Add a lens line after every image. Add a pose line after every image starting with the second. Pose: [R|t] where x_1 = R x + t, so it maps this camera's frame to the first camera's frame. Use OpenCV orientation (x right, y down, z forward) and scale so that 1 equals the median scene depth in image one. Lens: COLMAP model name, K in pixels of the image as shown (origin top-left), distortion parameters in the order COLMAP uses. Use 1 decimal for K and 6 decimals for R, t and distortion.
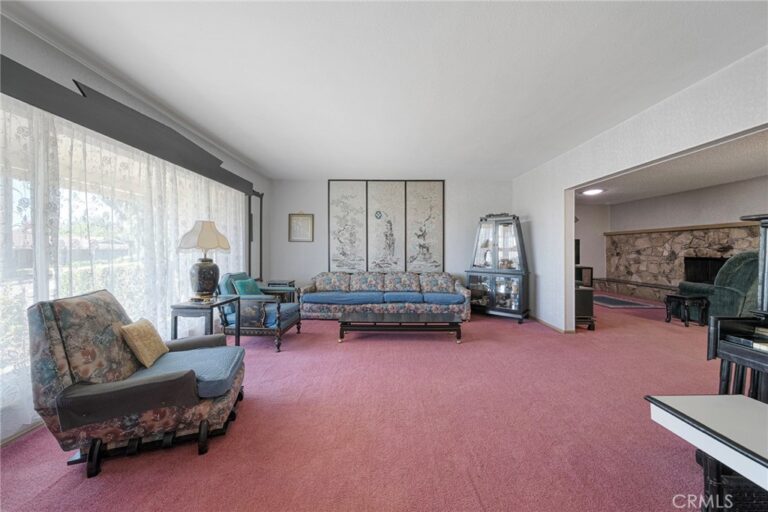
lens RADIAL K [[270.5, 0, 383.6], [0, 270.5, 250.2], [0, 0, 1]] dist [-0.001701, -0.000295]
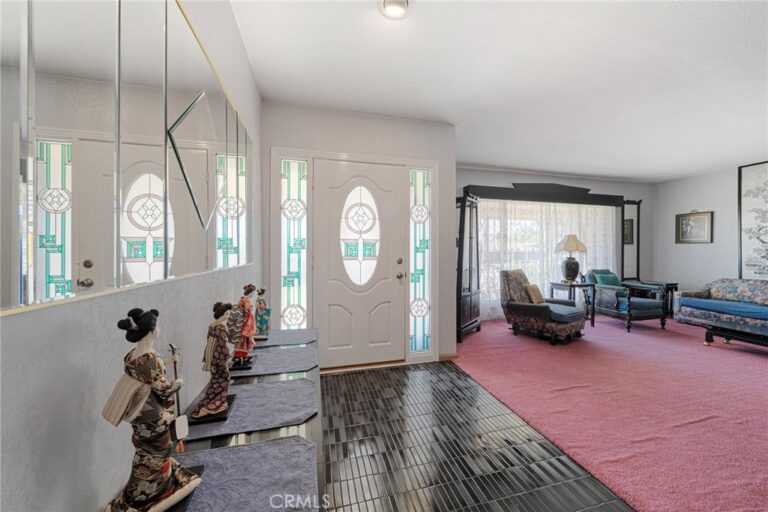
lens RADIAL K [[267.1, 0, 384.6], [0, 267.1, 253.0], [0, 0, 1]] dist [-0.001847, -0.000243]
pose [[0.253825, 0.004100, -0.967241, 0.376746], [-0.002241, 0.999991, 0.003651, 0.000789], [0.967248, 0.001241, 0.253832, -0.304402]]
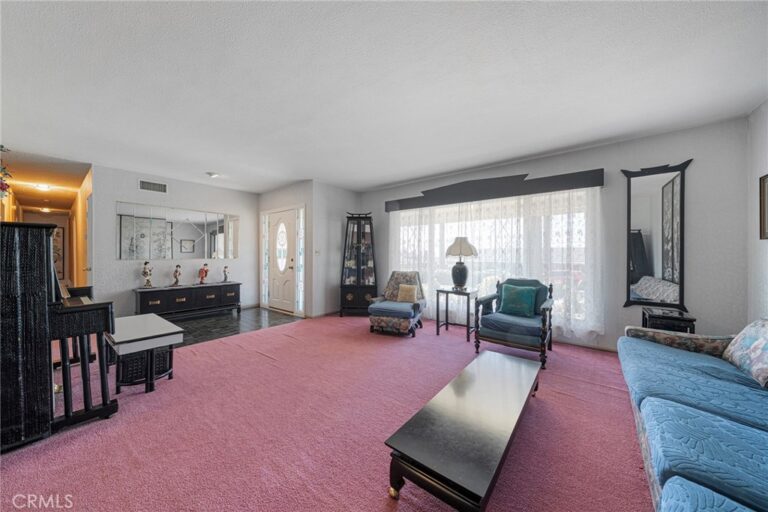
lens RADIAL K [[267.1, 0, 384.6], [0, 267.1, 253.0], [0, 0, 1]] dist [-0.001847, -0.000243]
pose [[-0.618279, -0.004703, -0.785945, 0.466210], [-0.004991, 0.999985, -0.002057, -0.008282], [0.785943, 0.002651, -0.618293, 0.965779]]
